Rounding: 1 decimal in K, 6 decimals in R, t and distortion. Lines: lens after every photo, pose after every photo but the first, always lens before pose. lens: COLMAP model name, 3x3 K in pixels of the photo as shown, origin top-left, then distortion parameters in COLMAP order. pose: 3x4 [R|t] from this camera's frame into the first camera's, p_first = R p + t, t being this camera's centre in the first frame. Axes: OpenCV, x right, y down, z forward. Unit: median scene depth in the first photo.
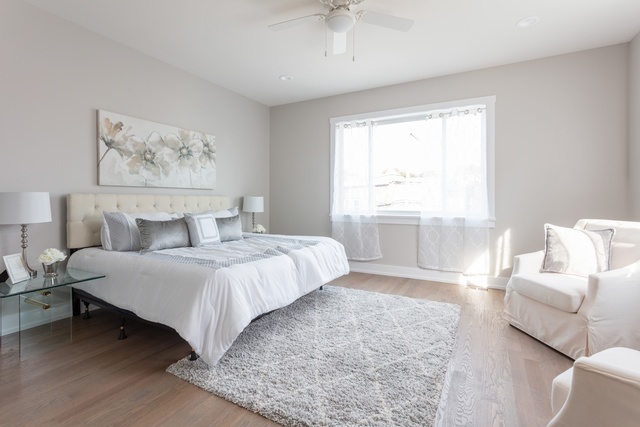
lens RADIAL K [[306.3, 0, 320.6], [0, 306.3, 207.1], [0, 0, 1]] dist [0.000754, 0.000215]
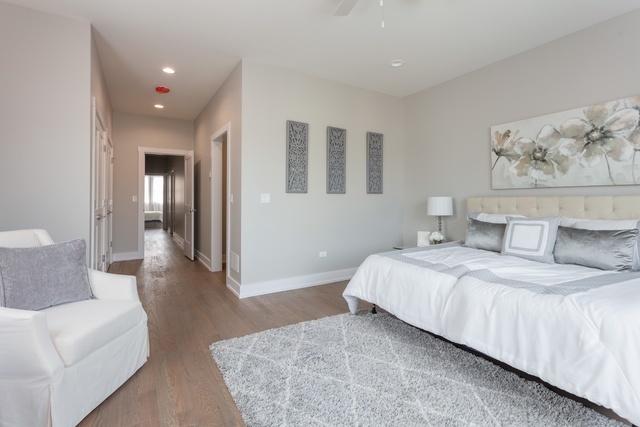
lens RADIAL K [[306.3, 0, 329.7], [0, 306.3, 203.3], [0, 0, 1]] dist [0.000754, 0.000215]
pose [[-0.487041, -0.003516, -0.873372, 0.556992], [-0.033110, 0.999347, 0.014440, -0.011754], [0.872751, 0.035950, -0.486840, 0.909914]]
